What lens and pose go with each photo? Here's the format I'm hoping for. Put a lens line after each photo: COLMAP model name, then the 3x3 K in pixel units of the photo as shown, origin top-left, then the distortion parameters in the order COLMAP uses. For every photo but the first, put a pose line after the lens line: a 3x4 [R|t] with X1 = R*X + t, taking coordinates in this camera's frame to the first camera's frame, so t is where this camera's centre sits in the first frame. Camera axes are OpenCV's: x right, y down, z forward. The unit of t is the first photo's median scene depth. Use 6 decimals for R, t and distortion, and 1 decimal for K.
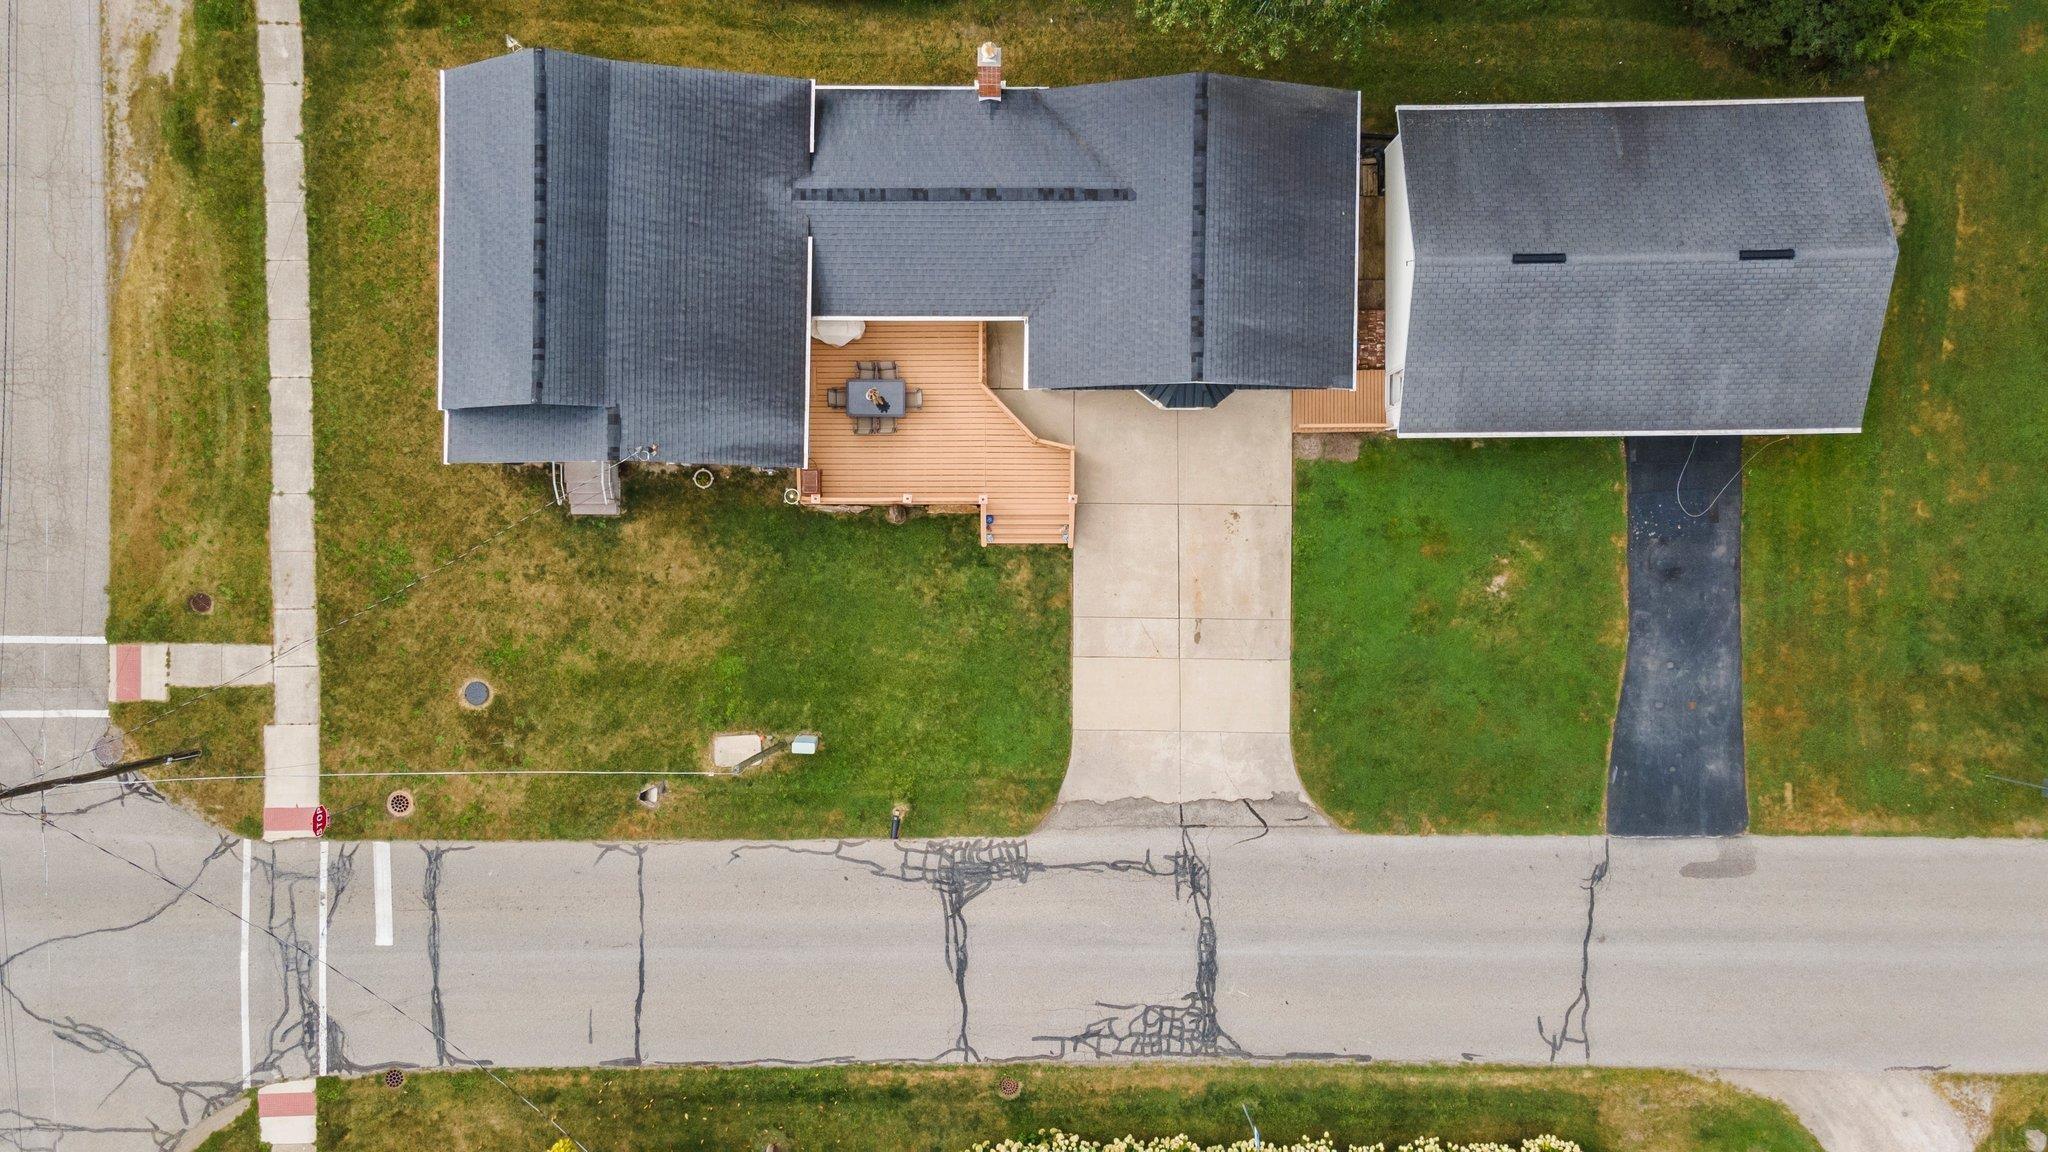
lens RADIAL K [[1487.2, 0, 1017.8], [0, 1487.2, 582.1], [0, 0, 1]] dist [0.028131, 0.020456]
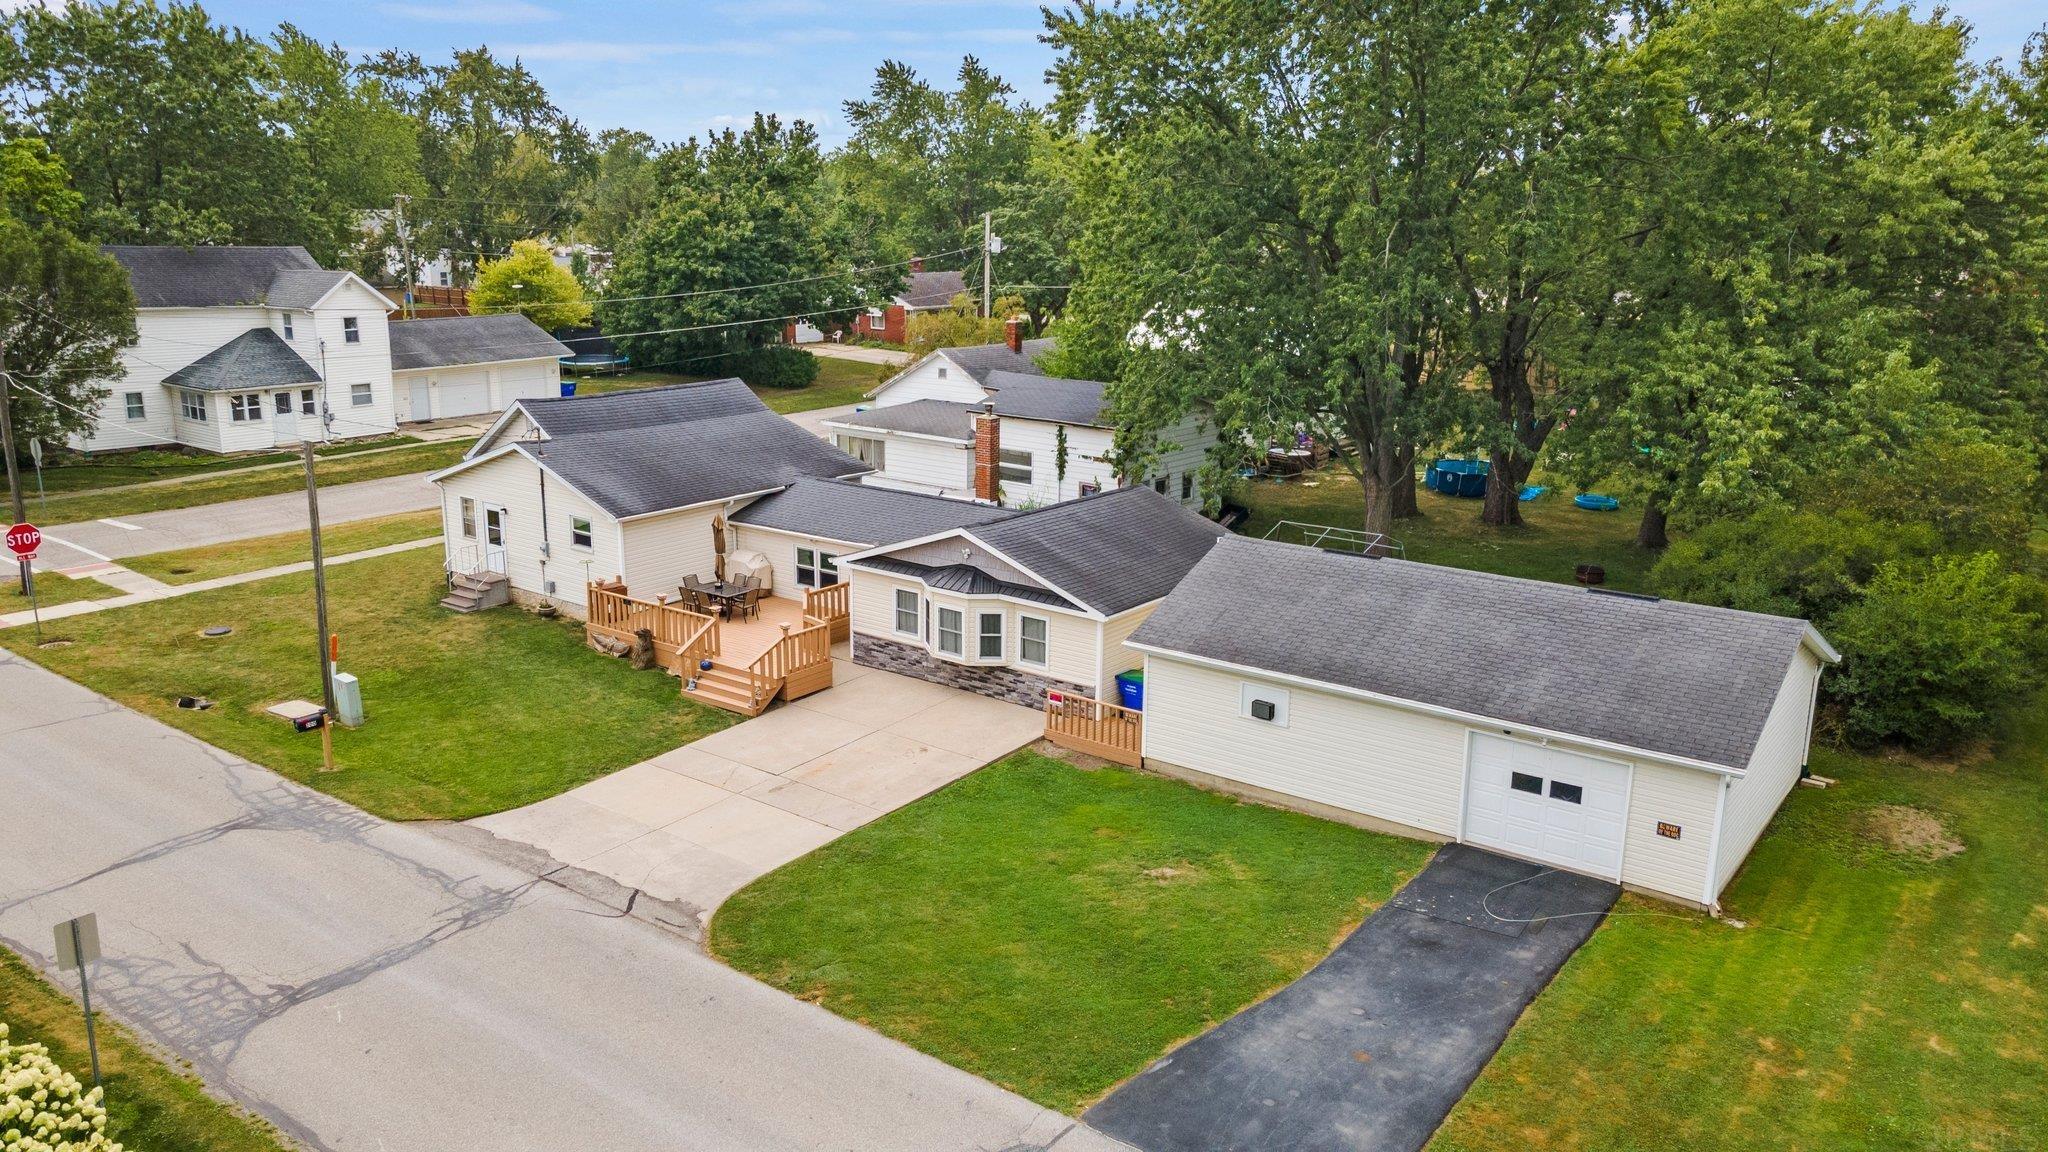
lens RADIAL K [[1487.2, 0, 1018.5], [0, 1487.2, 587.5], [0, 0, 1]] dist [0.028131, 0.020456]
pose [[0.796092, 0.152550, -0.585633, 0.627452], [-0.605072, 0.182751, -0.774913, 0.512690], [-0.011188, 0.971252, 0.237790, 0.727232]]
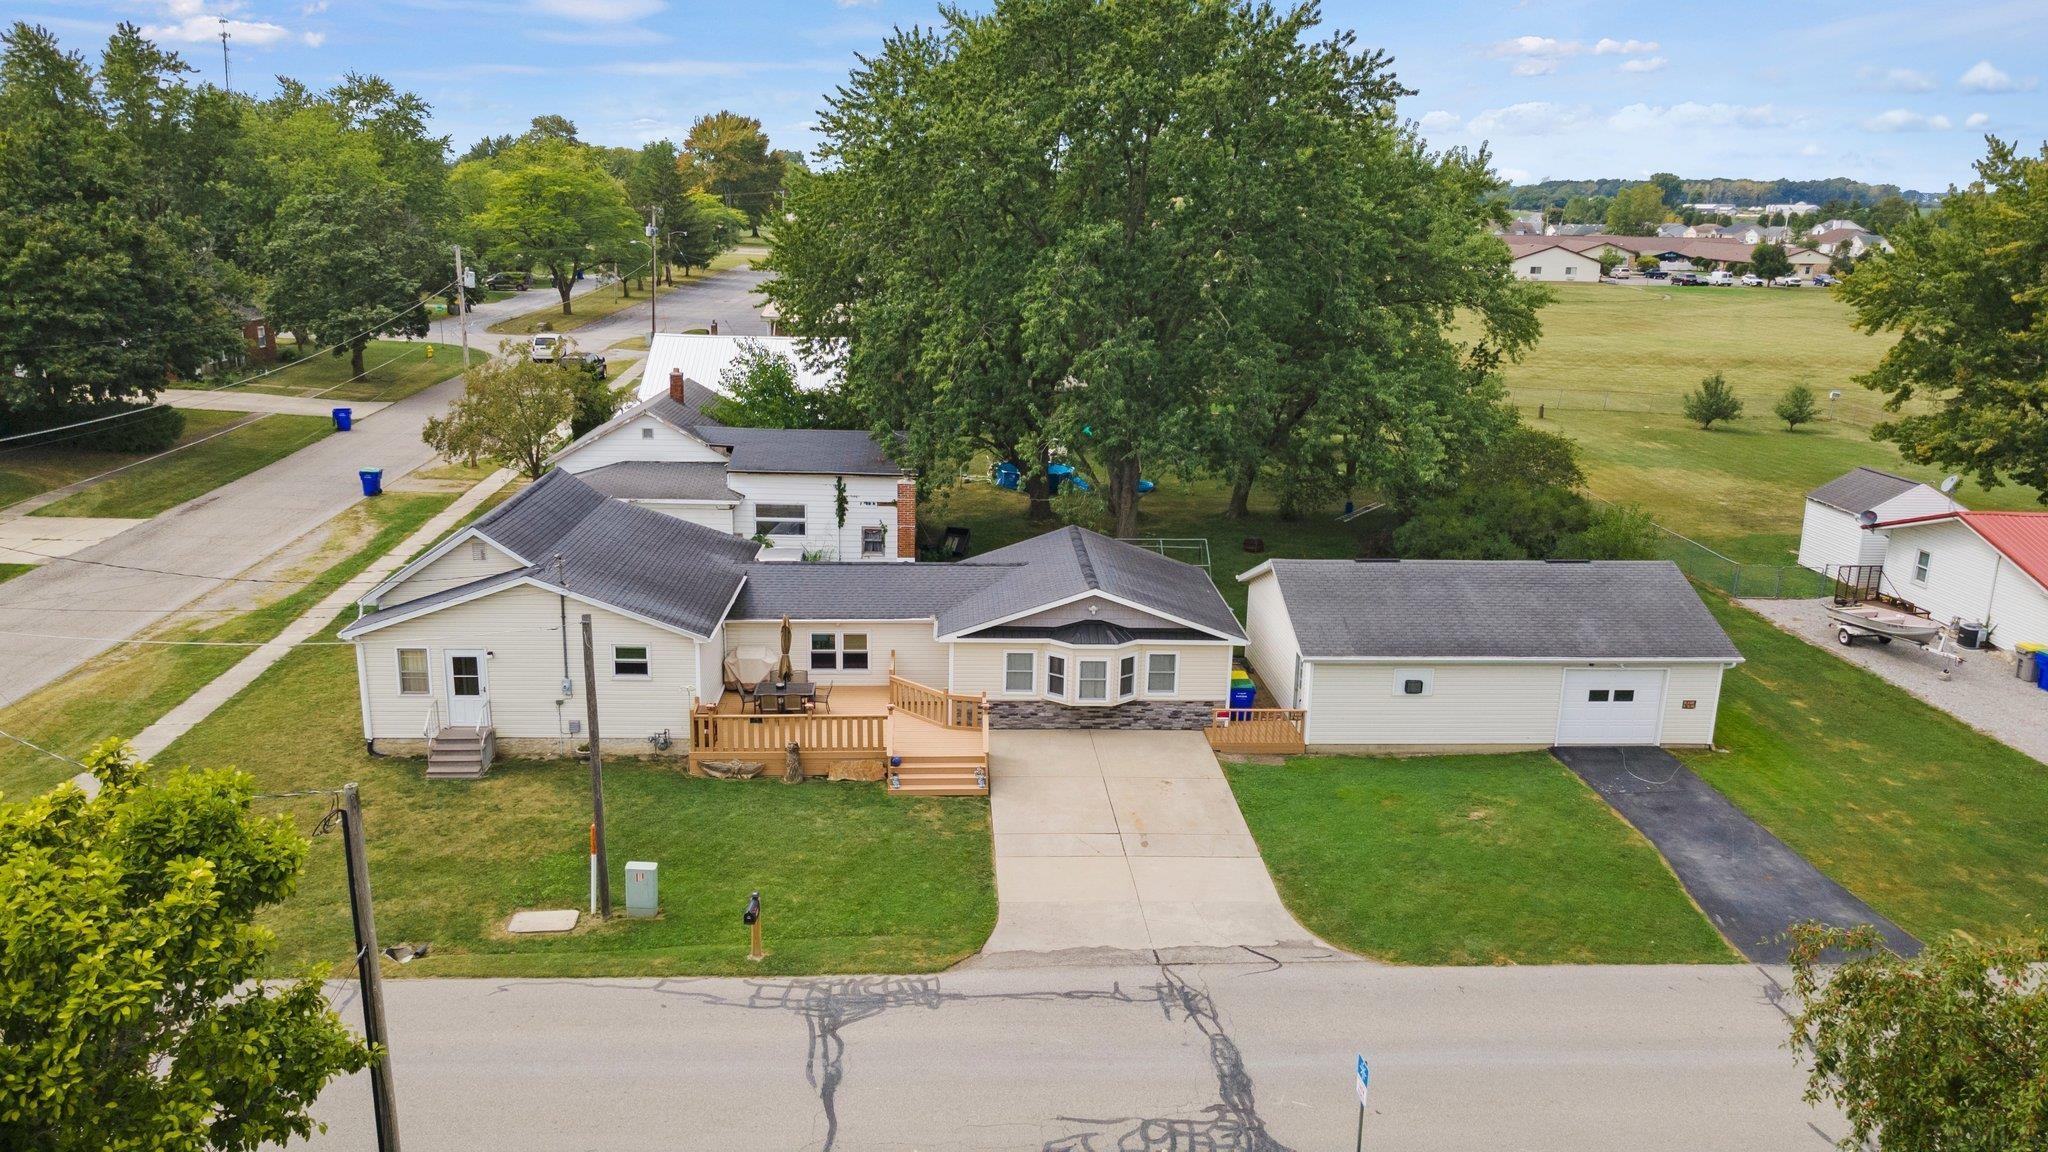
lens RADIAL K [[1487.2, 0, 1017.7], [0, 1487.2, 578.6], [0, 0, 1]] dist [0.028131, 0.020456]
pose [[0.998469, 0.002462, 0.055251, 0.003978], [0.052883, 0.249953, -0.966813, 0.796809], [-0.016190, 0.968255, 0.249440, 0.650124]]
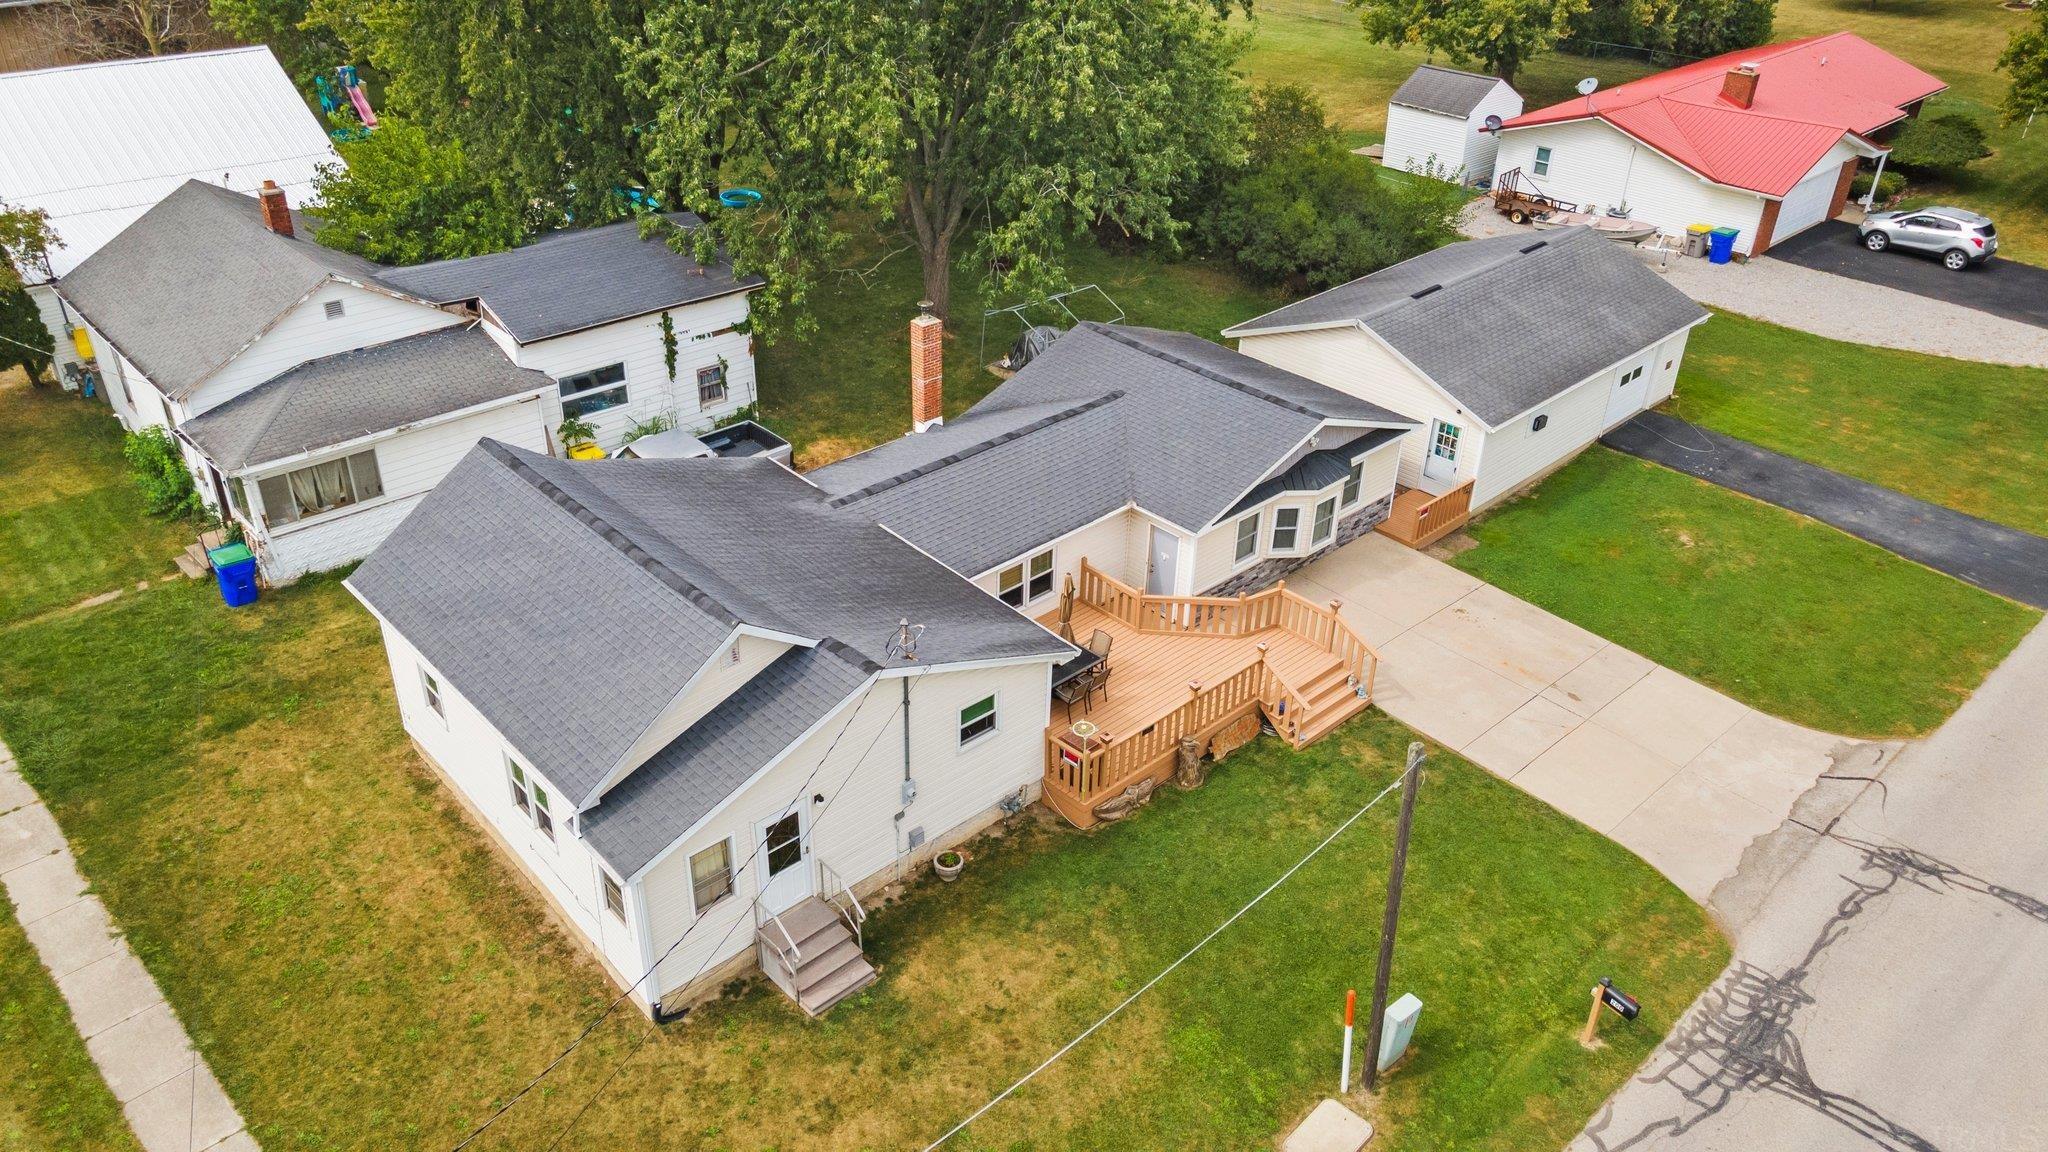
lens RADIAL K [[1487.2, 0, 1012.2], [0, 1487.2, 569.8], [0, 0, 1]] dist [0.028131, 0.020456]
pose [[0.729129, -0.339658, 0.594140, -0.515958], [0.684252, 0.378349, -0.623419, 0.290964], [-0.013043, 0.861095, 0.508277, 0.561033]]
